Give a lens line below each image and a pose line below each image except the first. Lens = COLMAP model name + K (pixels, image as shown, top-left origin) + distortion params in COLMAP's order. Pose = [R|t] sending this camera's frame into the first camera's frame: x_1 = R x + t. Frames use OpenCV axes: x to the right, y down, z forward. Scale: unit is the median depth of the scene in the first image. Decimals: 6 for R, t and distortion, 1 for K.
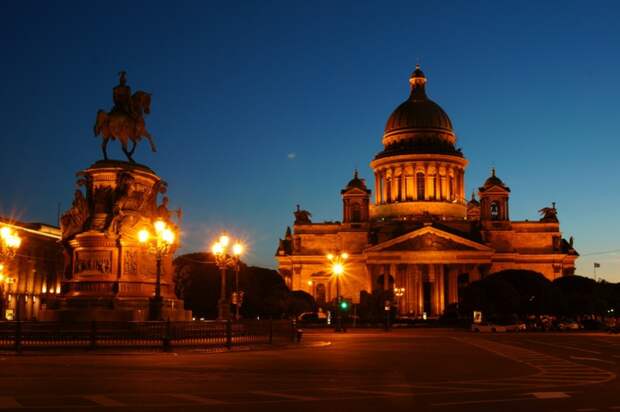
lens RADIAL K [[757.6, 0, 310.7], [0, 757.6, 206.3], [0, 0, 1]] dist [-0.012365, 0.000000]
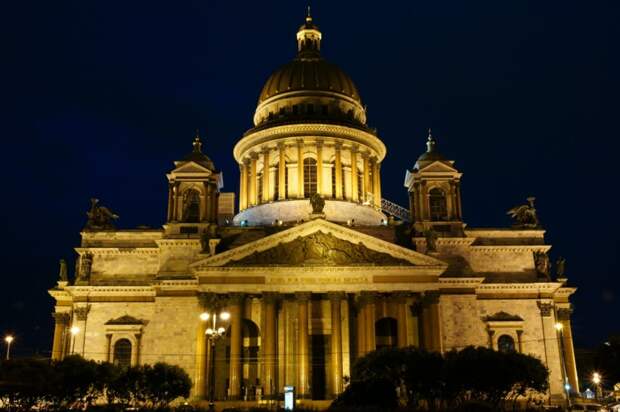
lens RADIAL K [[647.2, 0, 309.2], [0, 647.2, 206.6], [0, 0, 1]] dist [-0.021673, 0.000000]
pose [[0.993462, 0.020159, 0.112371, 0.090896], [-0.003528, 0.989237, -0.146279, 0.075712], [-0.114111, 0.144927, 0.982840, 0.518863]]
